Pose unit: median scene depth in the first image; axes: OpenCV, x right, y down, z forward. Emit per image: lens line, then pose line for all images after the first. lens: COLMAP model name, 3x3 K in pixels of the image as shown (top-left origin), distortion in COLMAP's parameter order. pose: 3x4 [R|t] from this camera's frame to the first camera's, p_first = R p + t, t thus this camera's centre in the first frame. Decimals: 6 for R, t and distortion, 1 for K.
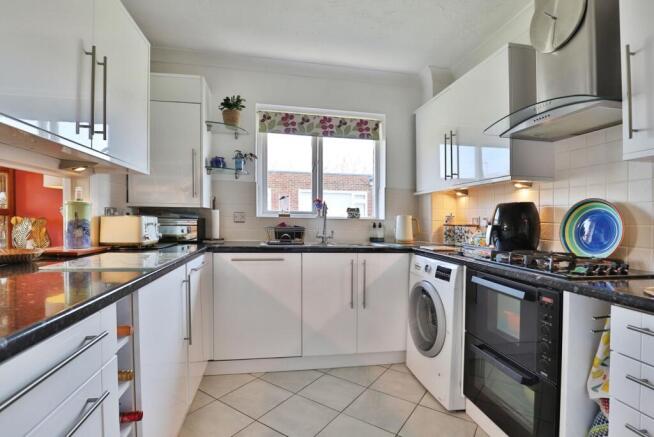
lens RADIAL K [[319.9, 0, 327.0], [0, 319.9, 218.5], [0, 0, 1]] dist [-0.041252, -0.000296]
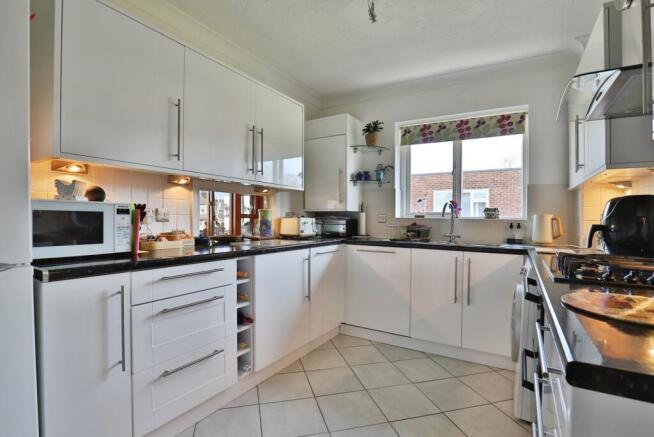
lens RADIAL K [[319.9, 0, 327.0], [0, 319.9, 218.5], [0, 0, 1]] dist [-0.041252, -0.000296]
pose [[0.748585, -0.007065, -0.663001, 0.393521], [0.002345, 0.999965, -0.008008, 0.006695], [0.663035, 0.004440, 0.748575, -0.063606]]
